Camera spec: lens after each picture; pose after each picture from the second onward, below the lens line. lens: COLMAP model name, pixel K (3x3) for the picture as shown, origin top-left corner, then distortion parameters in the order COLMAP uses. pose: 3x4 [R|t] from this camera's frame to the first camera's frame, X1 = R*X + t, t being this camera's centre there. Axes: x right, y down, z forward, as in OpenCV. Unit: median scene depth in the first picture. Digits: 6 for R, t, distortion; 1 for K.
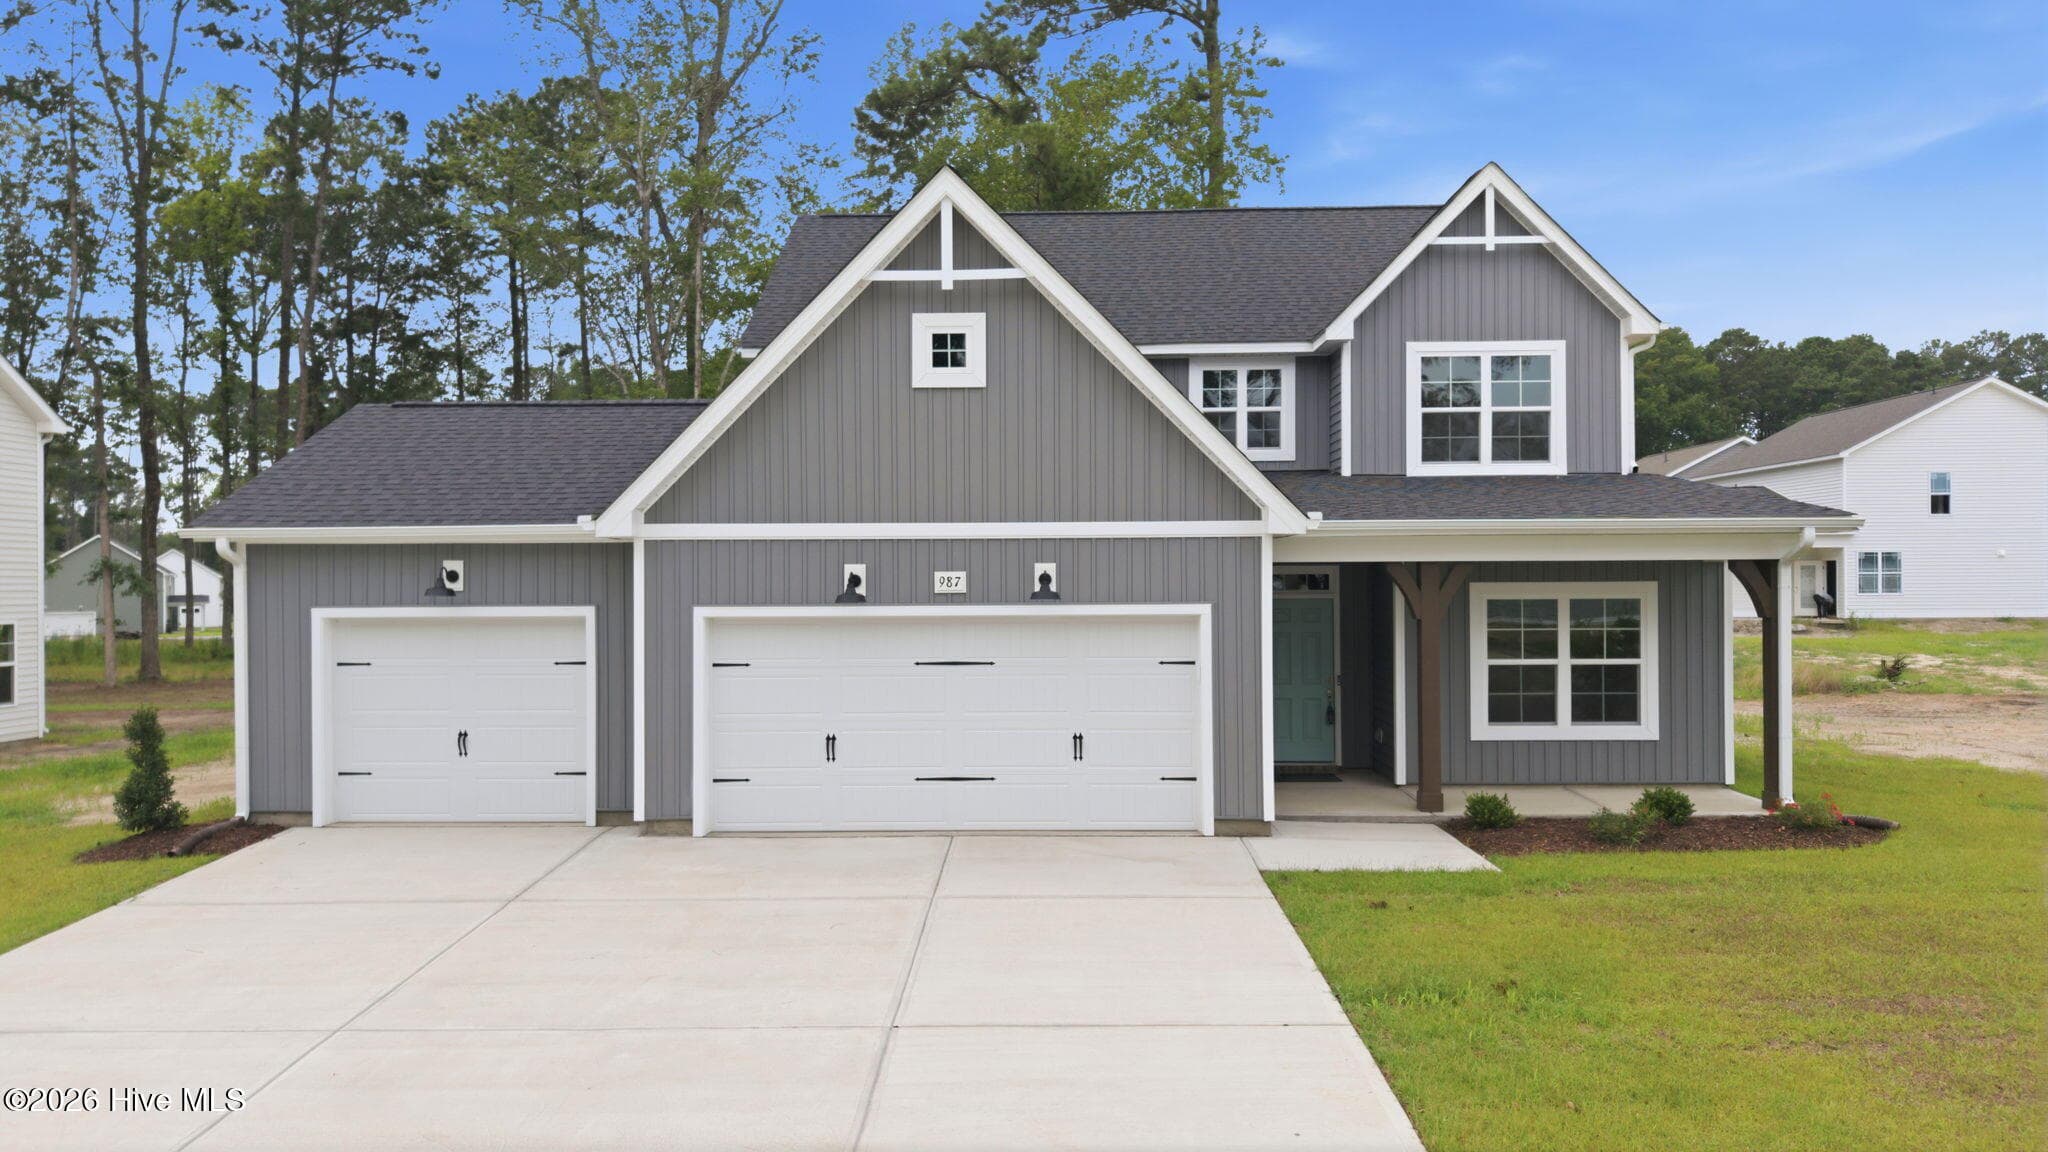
lens RADIAL K [[1362.7, 0, 1019.6], [0, 1362.7, 572.3], [0, 0, 1]] dist [0.026478, -0.025839]
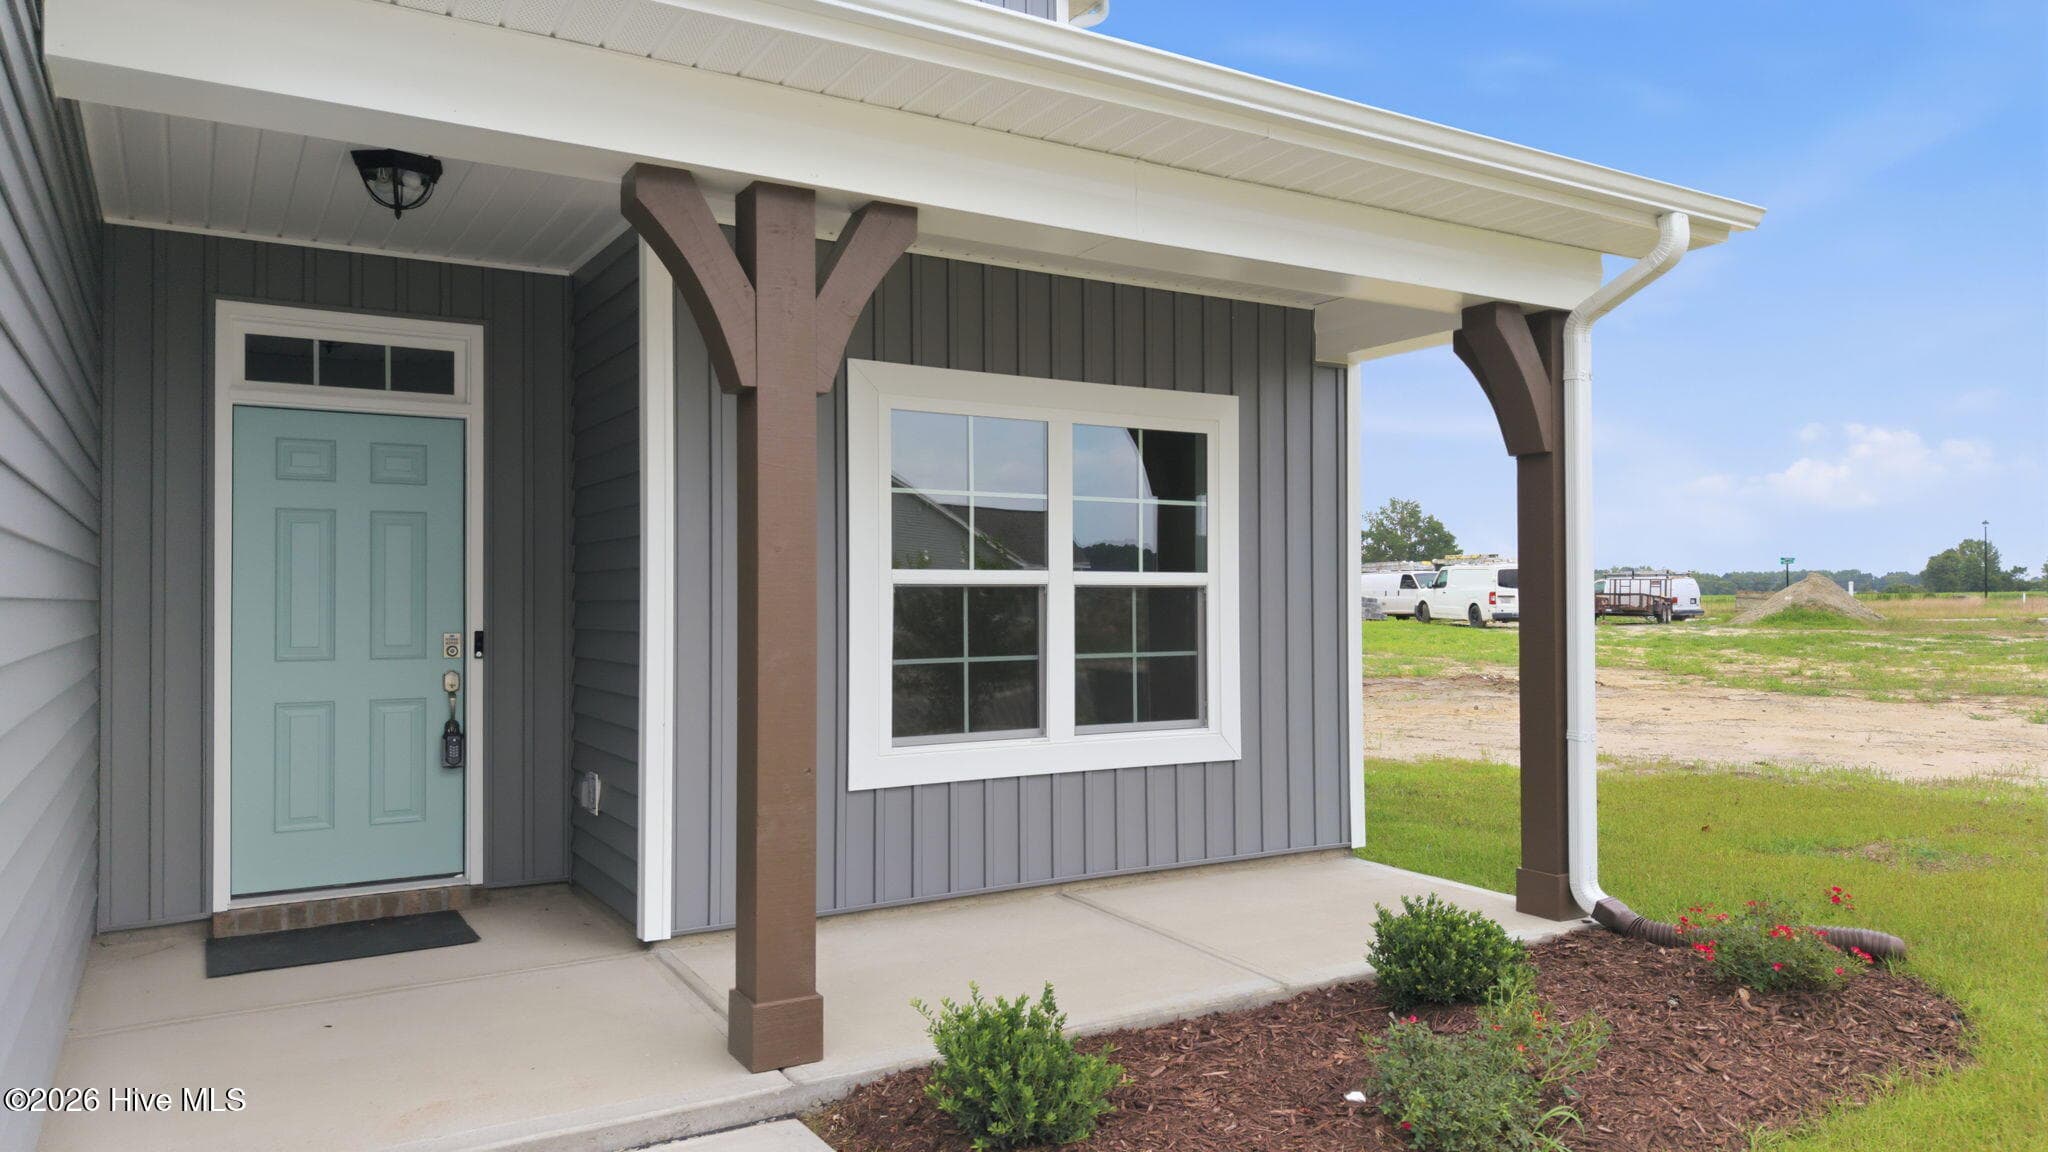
lens RADIAL K [[1369.4, 0, 1014.7], [0, 1369.4, 580.3], [0, 0, 1]] dist [0.047635, -0.051199]
pose [[0.839637, 0.012491, 0.543004, 0.169490], [-0.006819, 0.999899, -0.012456, 0.071605], [-0.543105, 0.006756, 0.839638, 0.673310]]
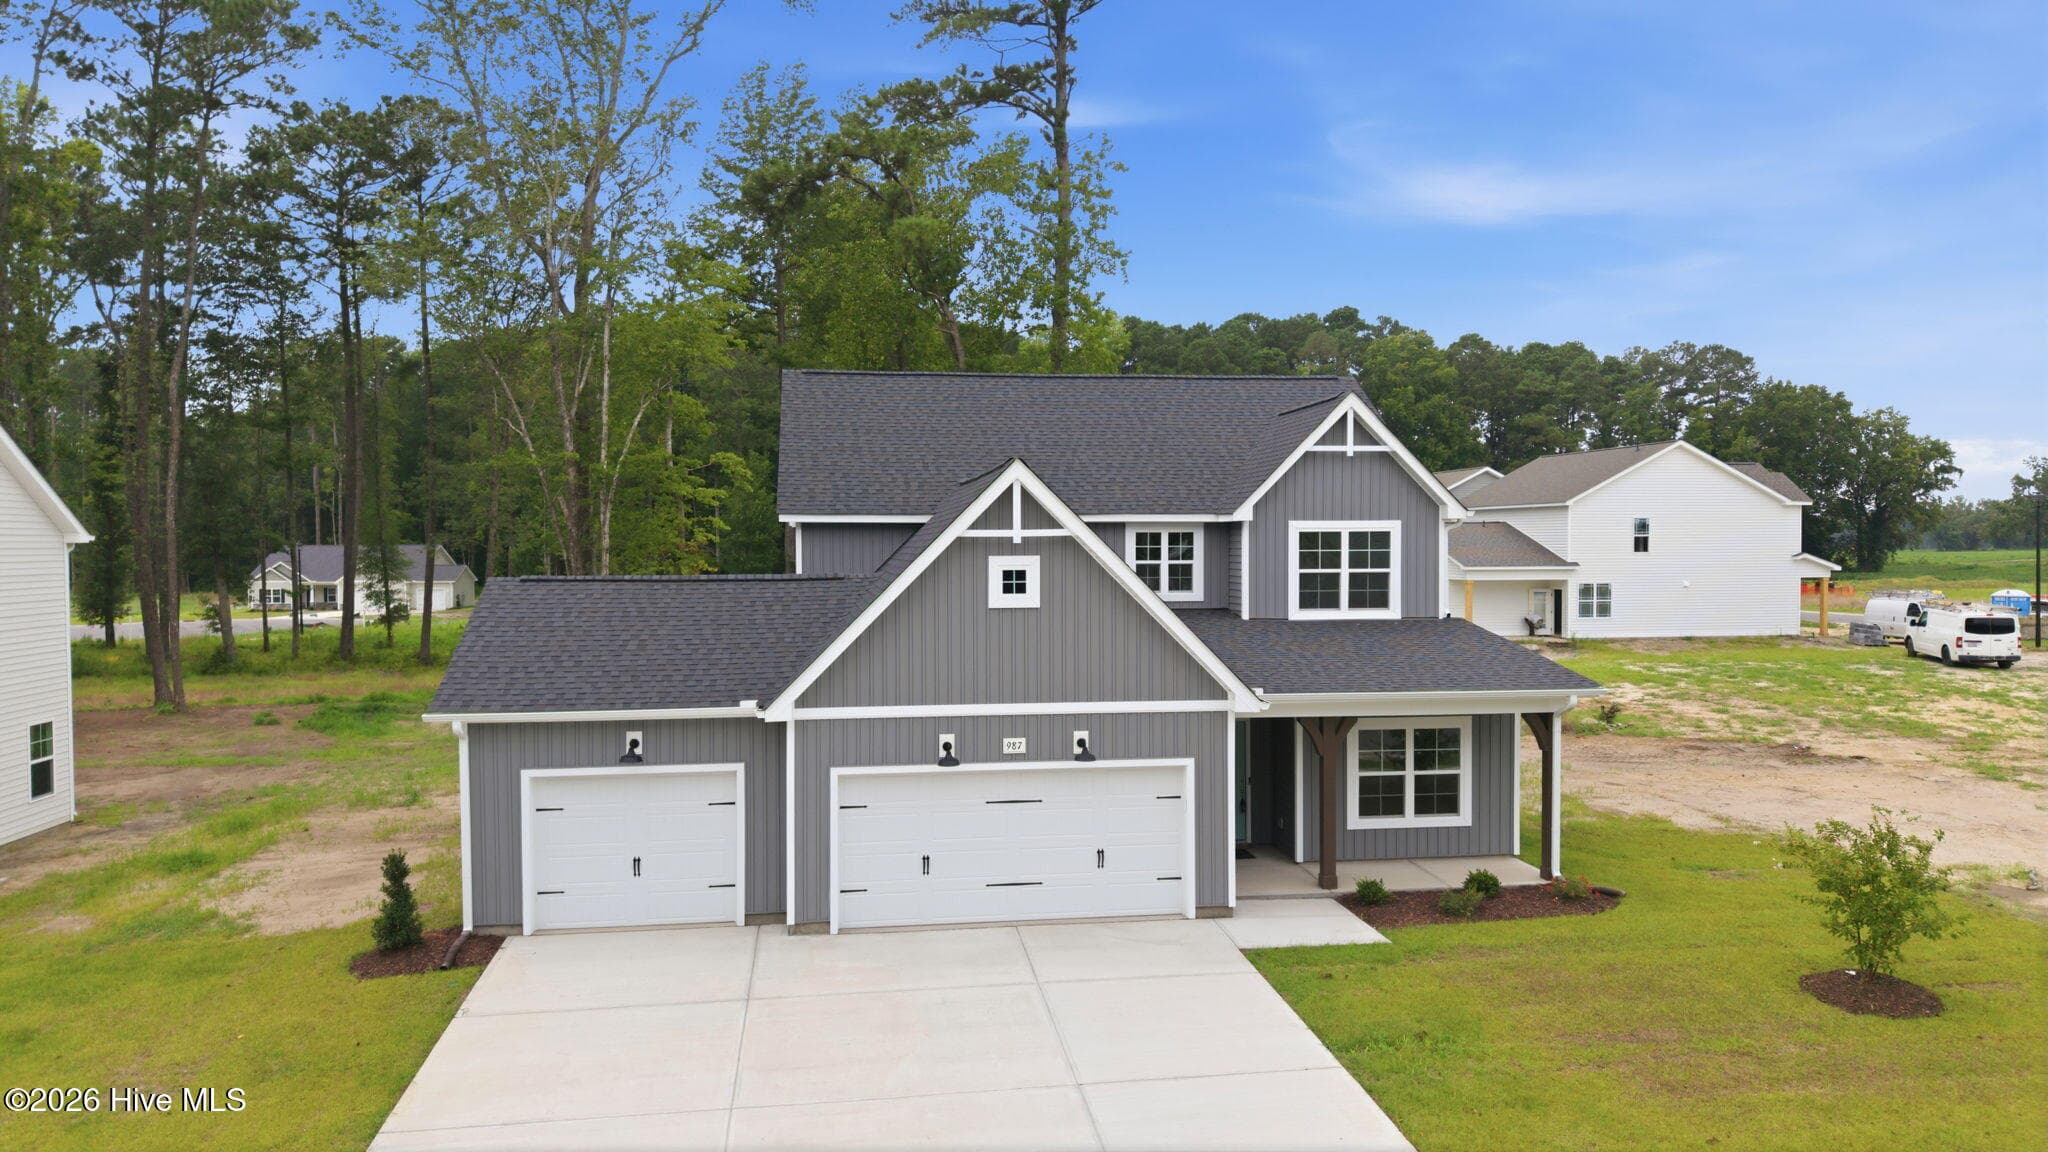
lens RADIAL K [[1353.9, 0, 1017.0], [0, 1353.9, 567.3], [0, 0, 1]] dist [0.035376, -0.035579]
pose [[0.986349, -0.001444, 0.164663, -0.241407], [-0.002691, 0.999687, 0.024886, -0.184329], [-0.164647, -0.024989, 0.986036, -0.329054]]
